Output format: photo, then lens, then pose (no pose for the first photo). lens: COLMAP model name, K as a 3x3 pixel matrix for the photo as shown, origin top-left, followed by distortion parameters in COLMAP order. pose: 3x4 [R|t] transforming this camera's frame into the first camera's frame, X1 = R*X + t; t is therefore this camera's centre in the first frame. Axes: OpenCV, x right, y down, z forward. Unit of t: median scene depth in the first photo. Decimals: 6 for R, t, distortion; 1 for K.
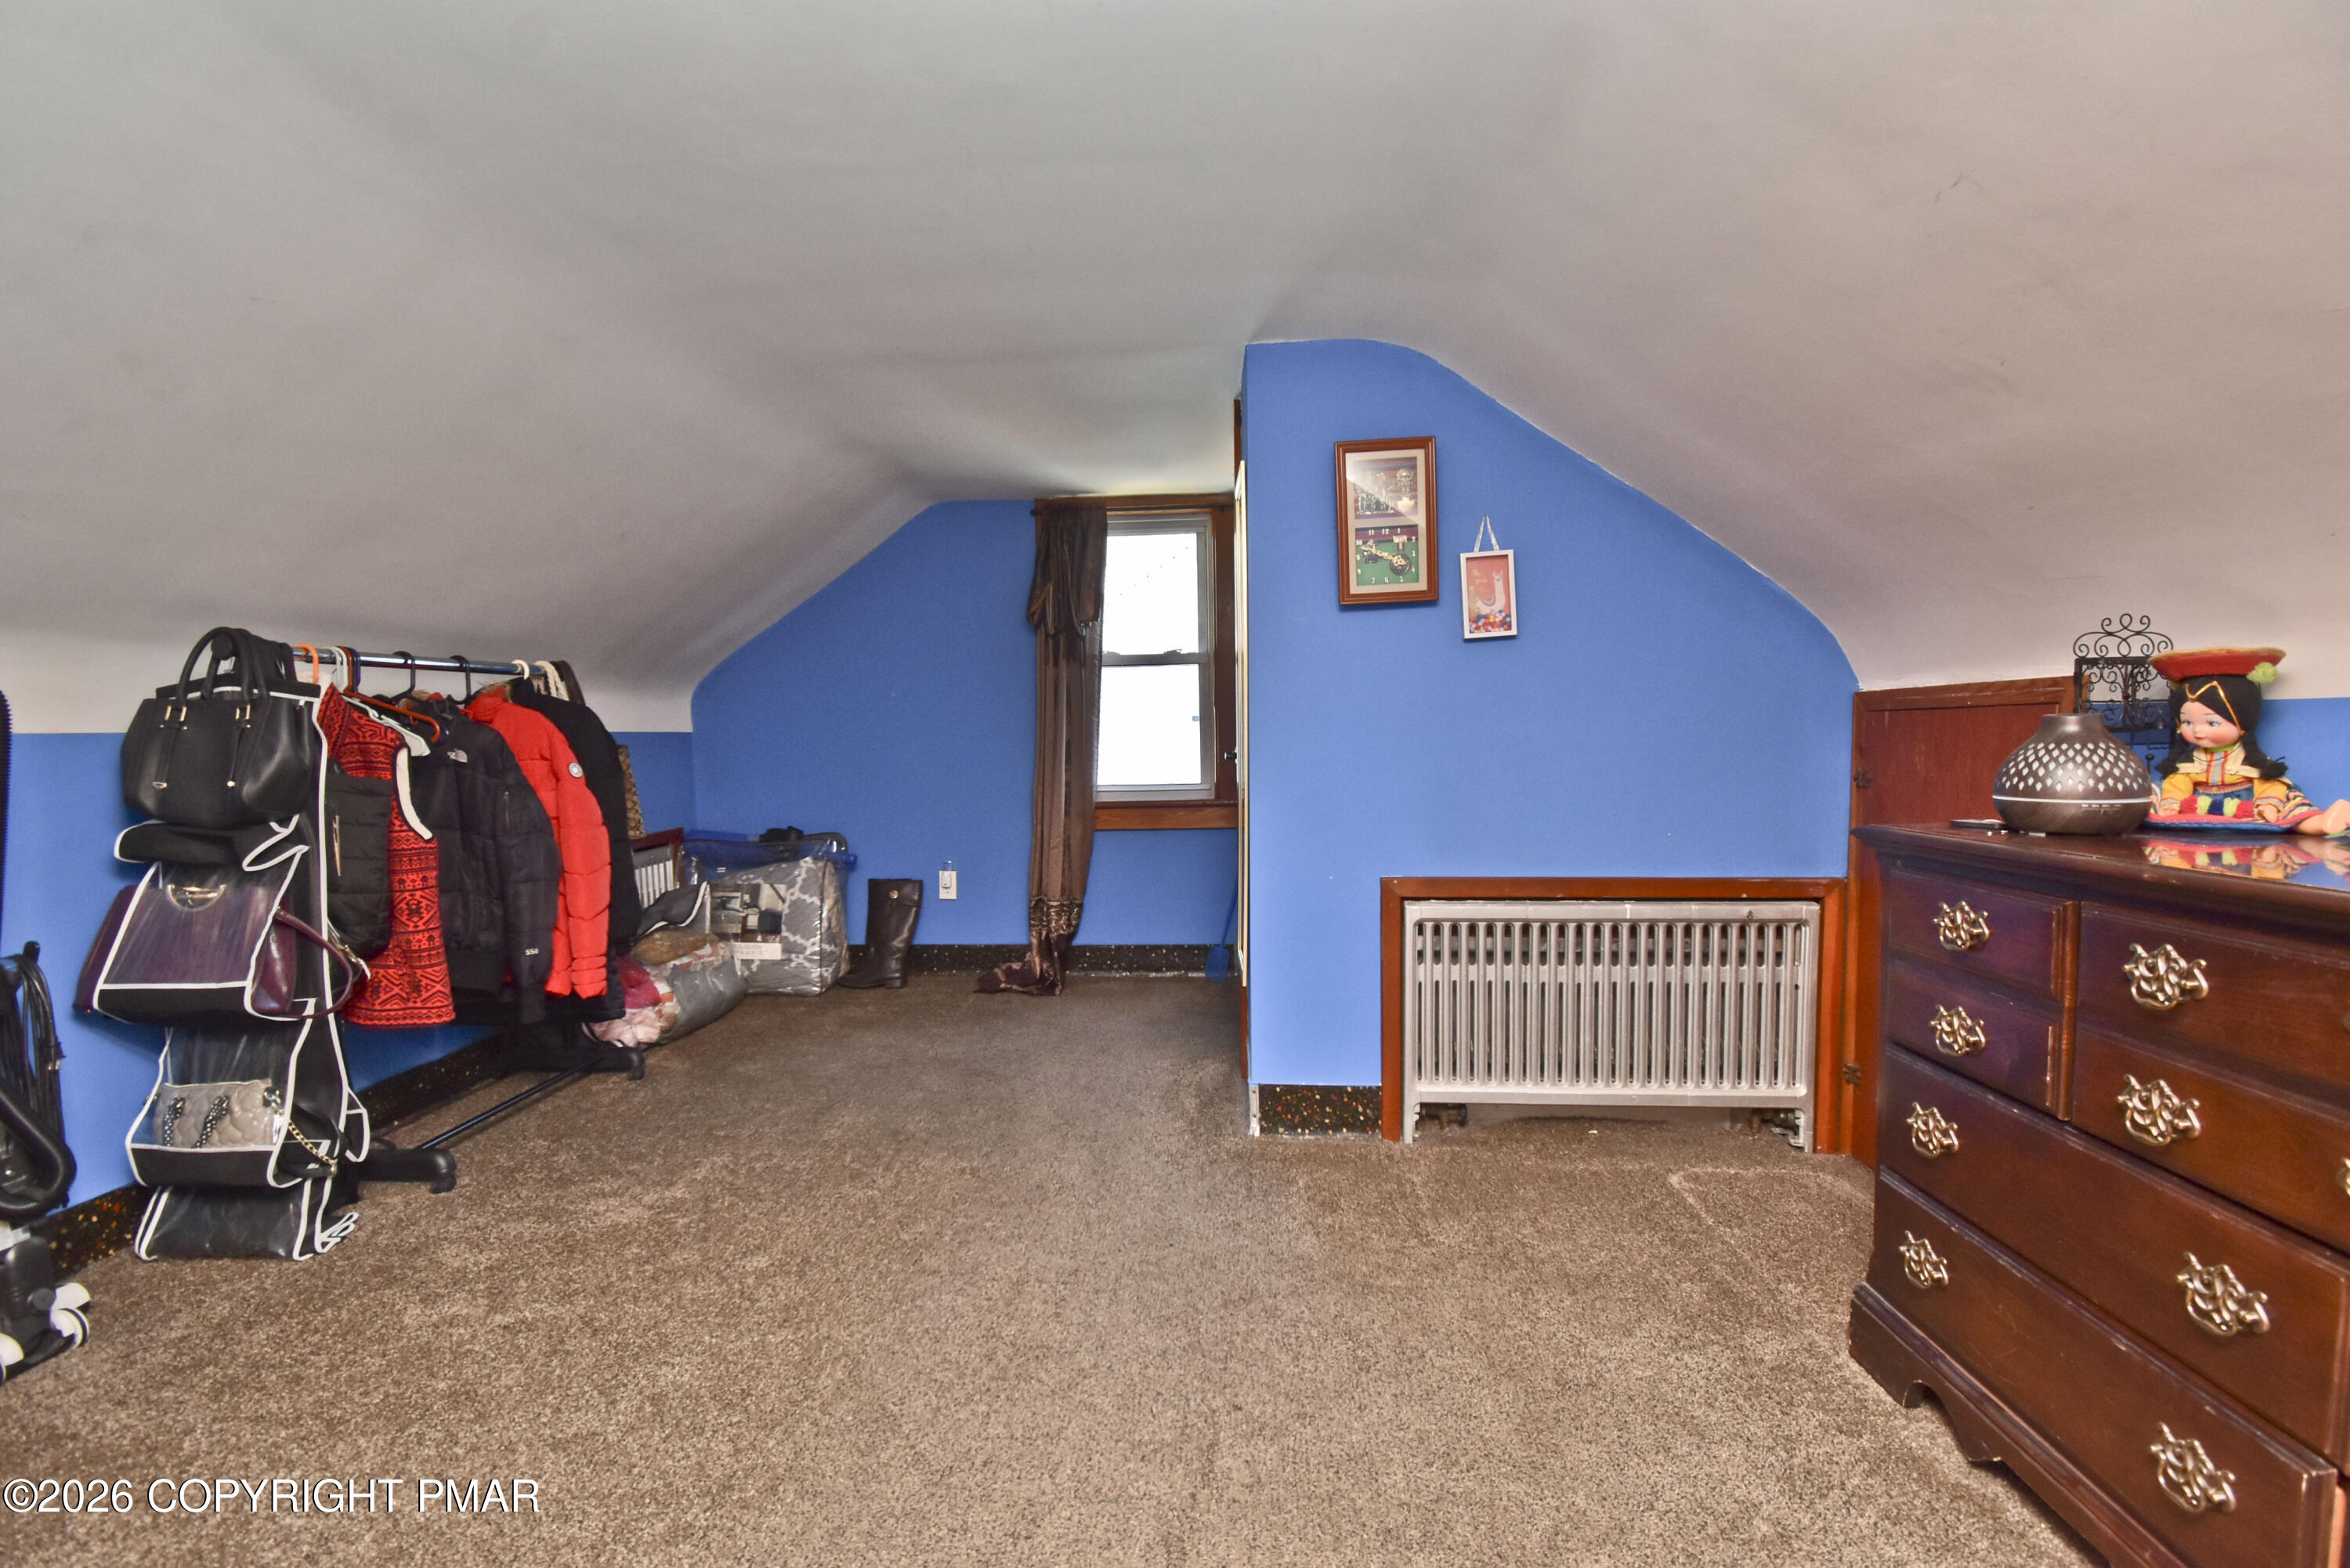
lens RADIAL K [[1069.8, 0, 1185.7], [0, 1069.8, 796.1], [0, 0, 1]] dist [0.017297, -0.023493]
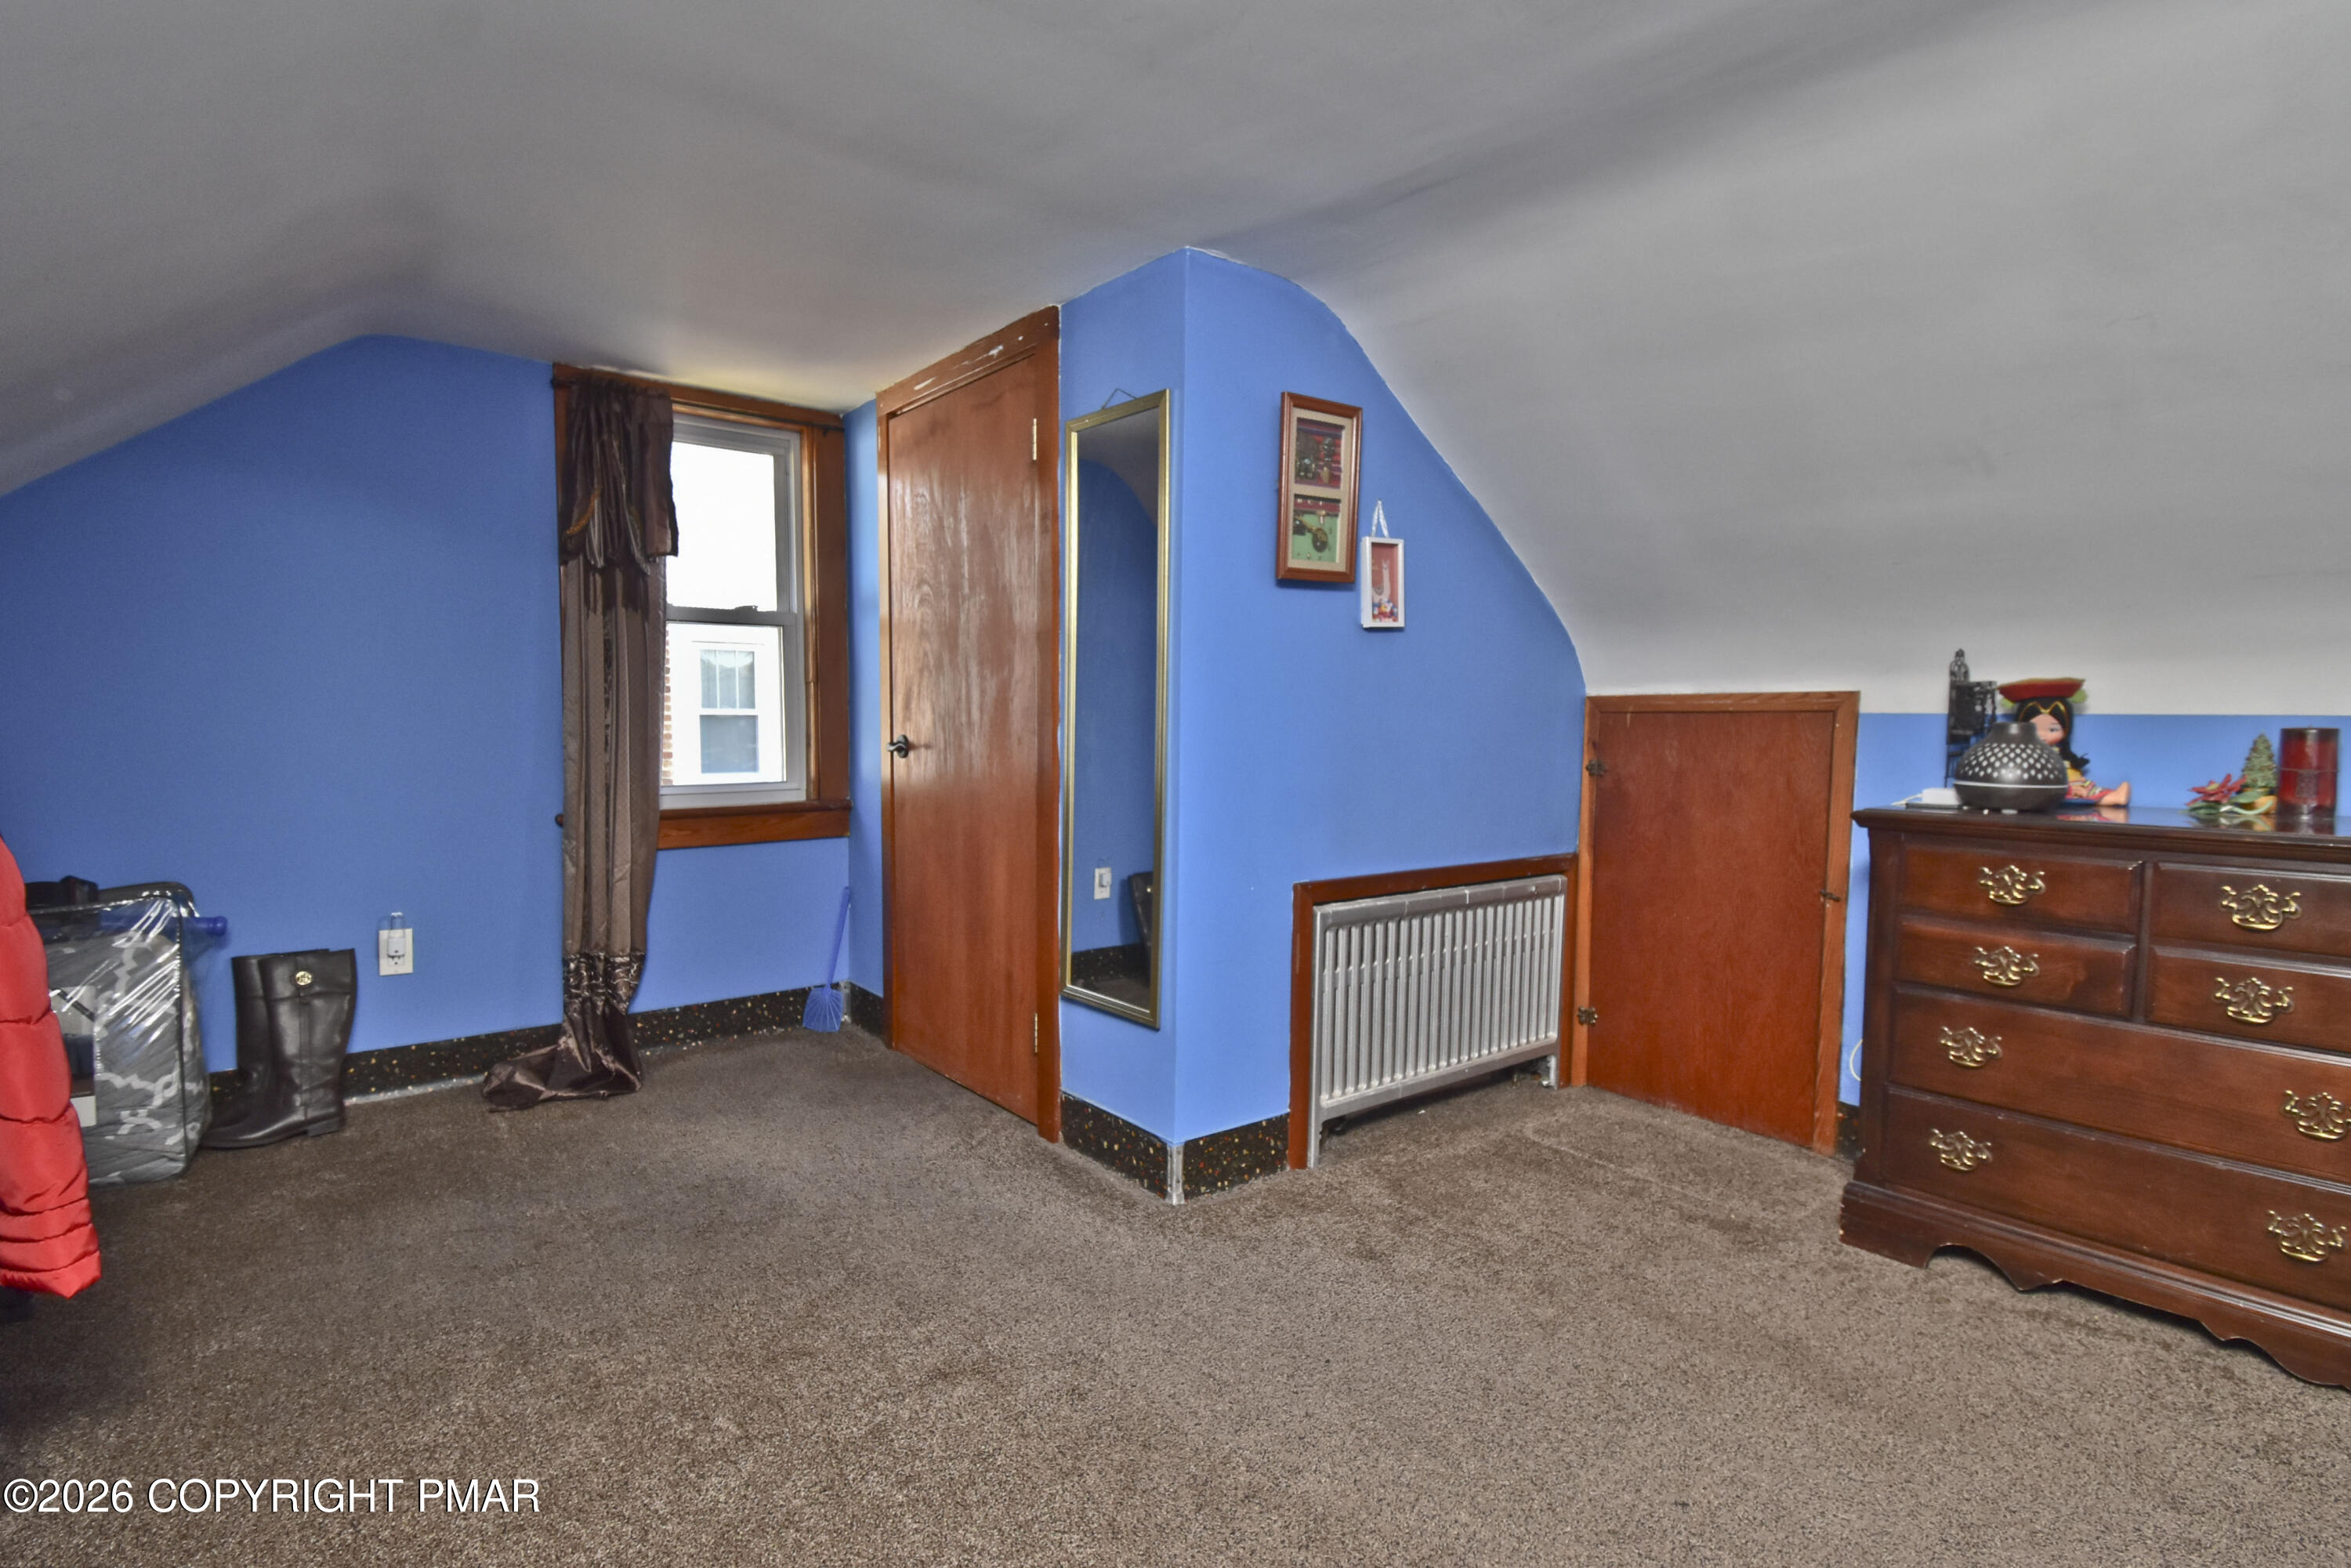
lens RADIAL K [[1099.3, 0, 1168.8], [0, 1099.3, 801.4], [0, 0, 1]] dist [0.021623, -0.028215]
pose [[0.753984, -0.030718, 0.656174, -0.497245], [0.020483, 0.999520, 0.023255, -0.017388], [-0.656573, -0.004093, 0.754251, 0.359485]]
